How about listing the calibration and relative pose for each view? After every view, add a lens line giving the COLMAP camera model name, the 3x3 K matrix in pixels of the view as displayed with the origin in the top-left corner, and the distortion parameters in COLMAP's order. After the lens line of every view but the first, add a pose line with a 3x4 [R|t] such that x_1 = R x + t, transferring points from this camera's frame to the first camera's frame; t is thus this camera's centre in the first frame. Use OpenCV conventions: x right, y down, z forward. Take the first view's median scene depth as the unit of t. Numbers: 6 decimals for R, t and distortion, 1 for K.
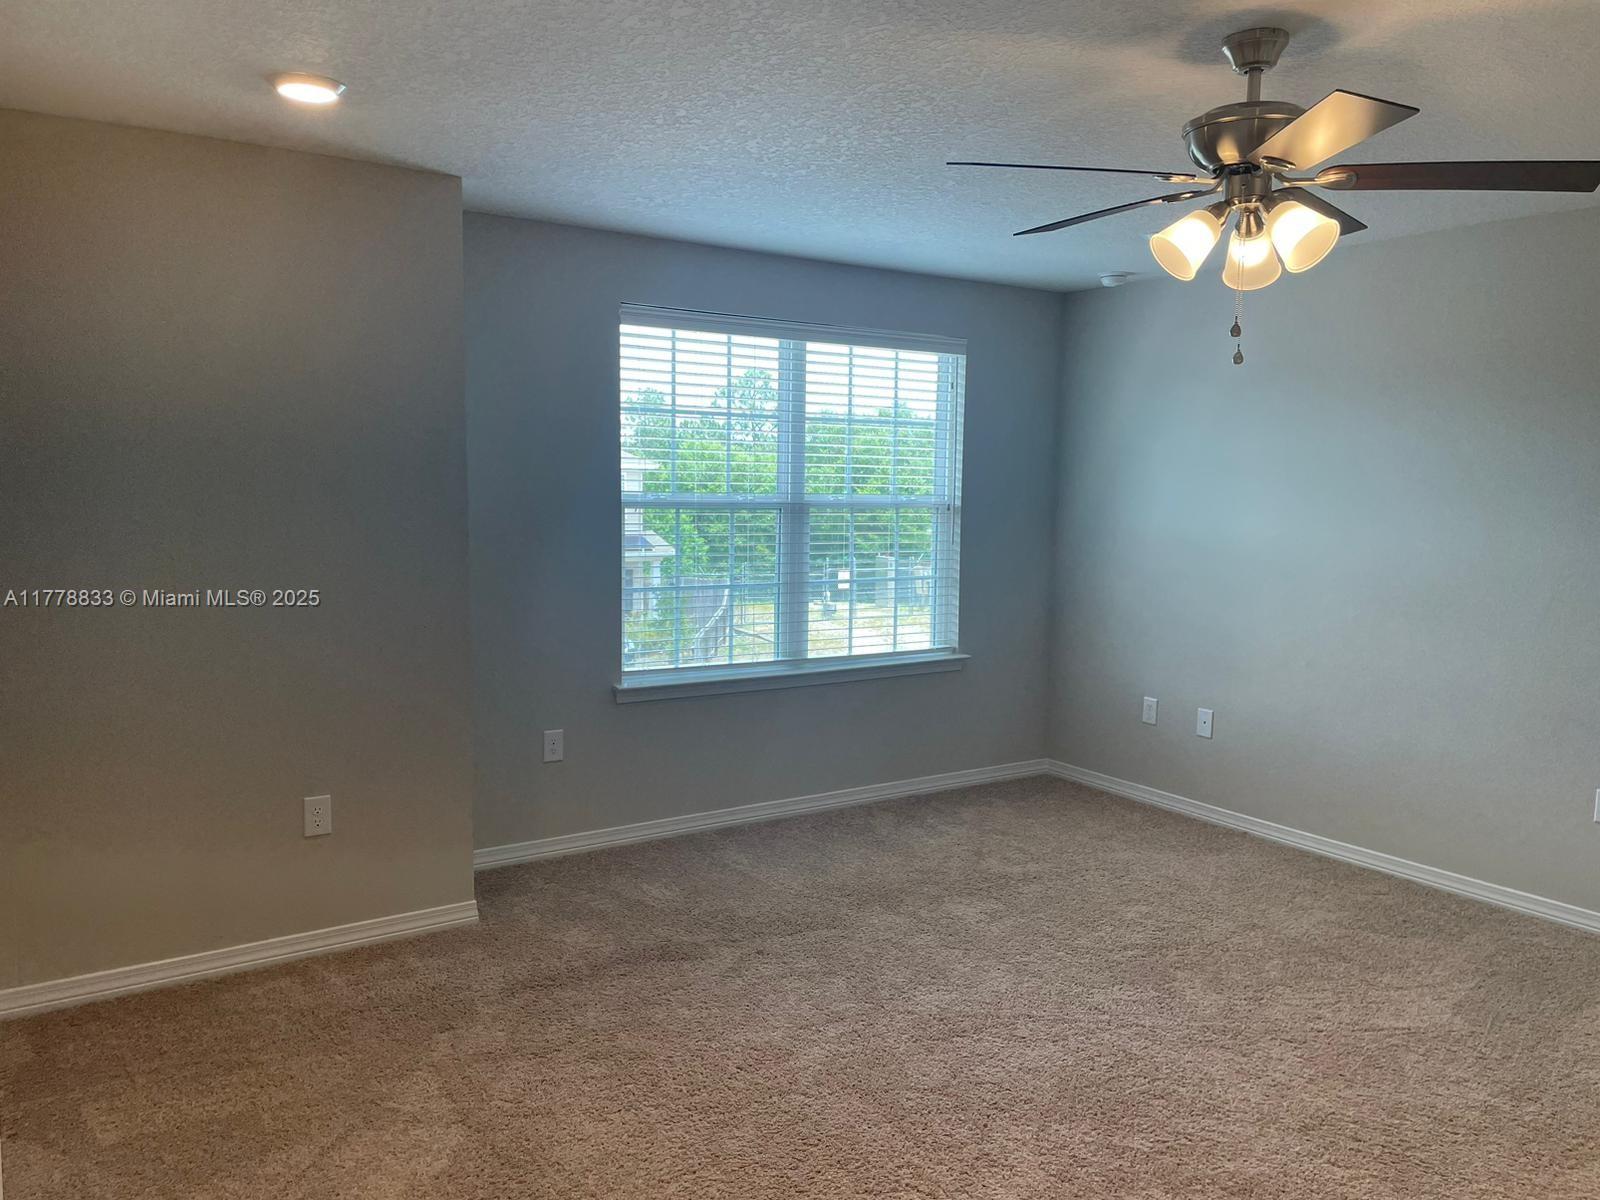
lens RADIAL K [[1227.7, 0, 795.8], [0, 1227.7, 603.5], [0, 0, 1]] dist [0.043069, -0.003417]
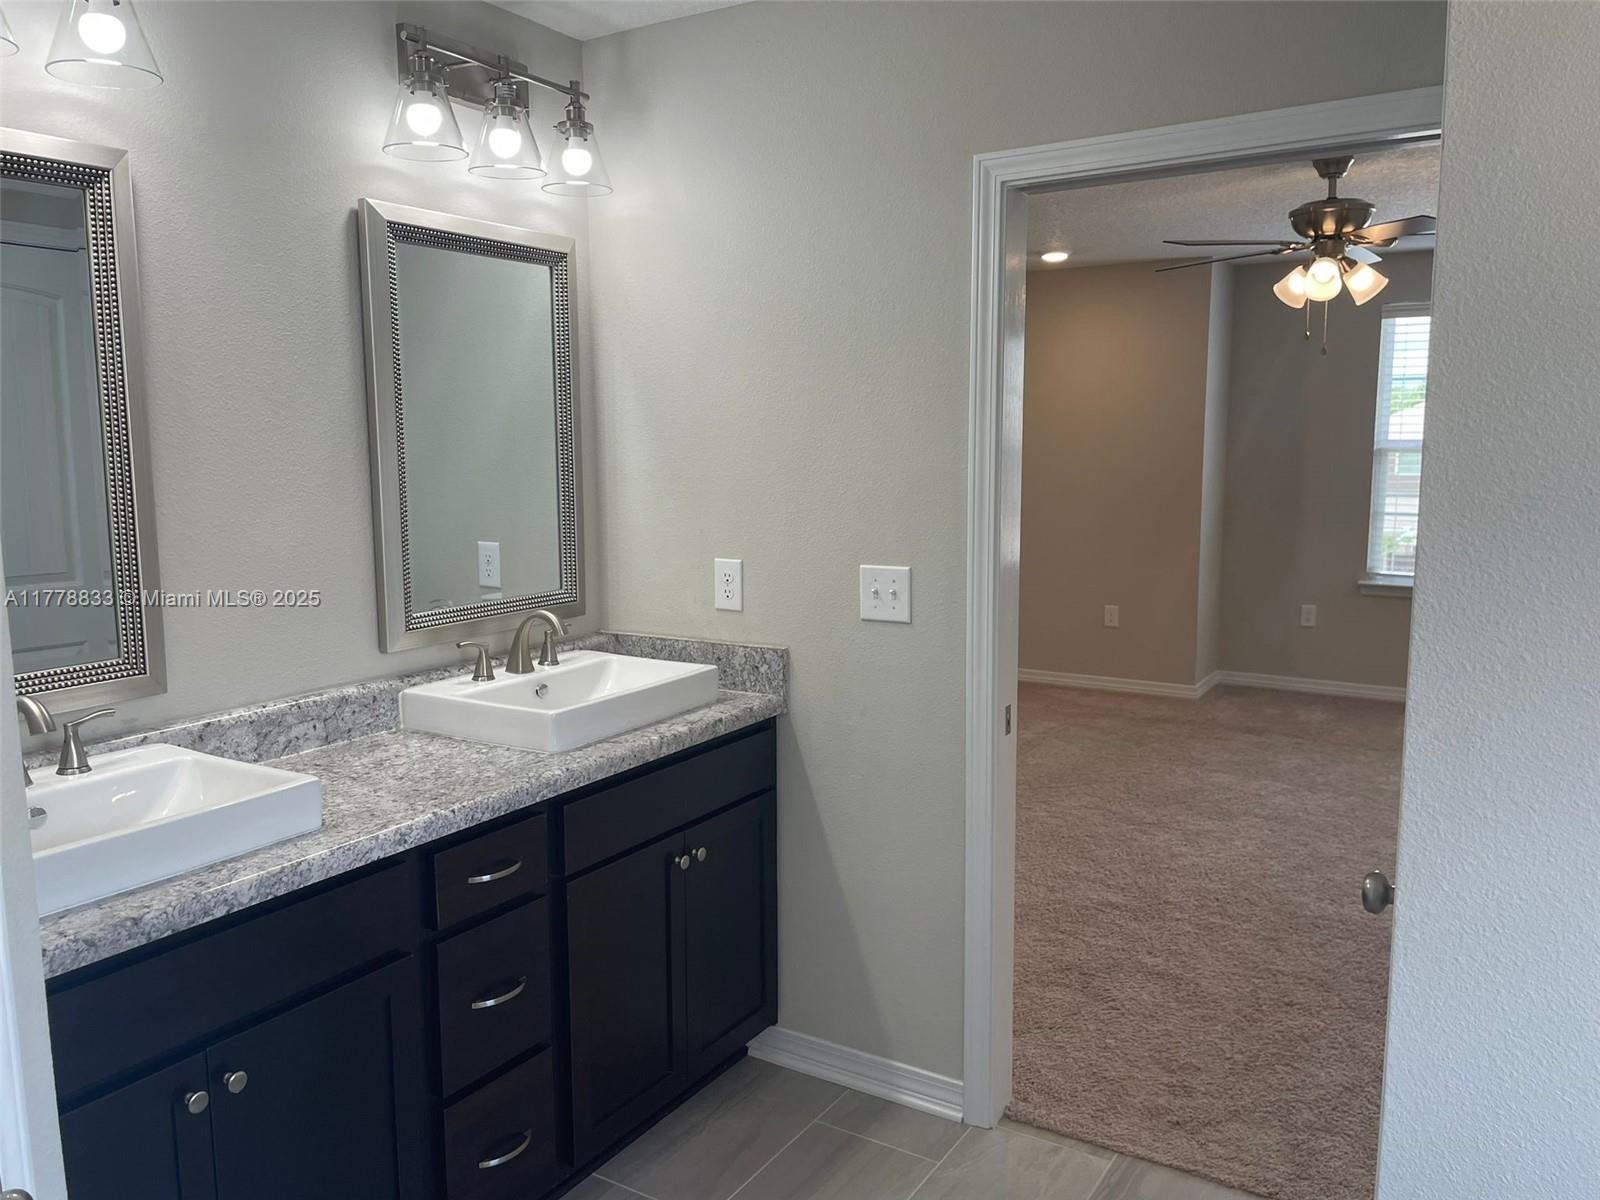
lens RADIAL K [[1227.7, 0, 799.6], [0, 1227.7, 599.9], [0, 0, 1]] dist [0.043069, -0.003417]
pose [[0.407907, 0.106962, -0.906736, 1.112280], [-0.082950, 0.993348, 0.079863, 0.036792], [0.909248, 0.042637, 0.414066, -0.204046]]
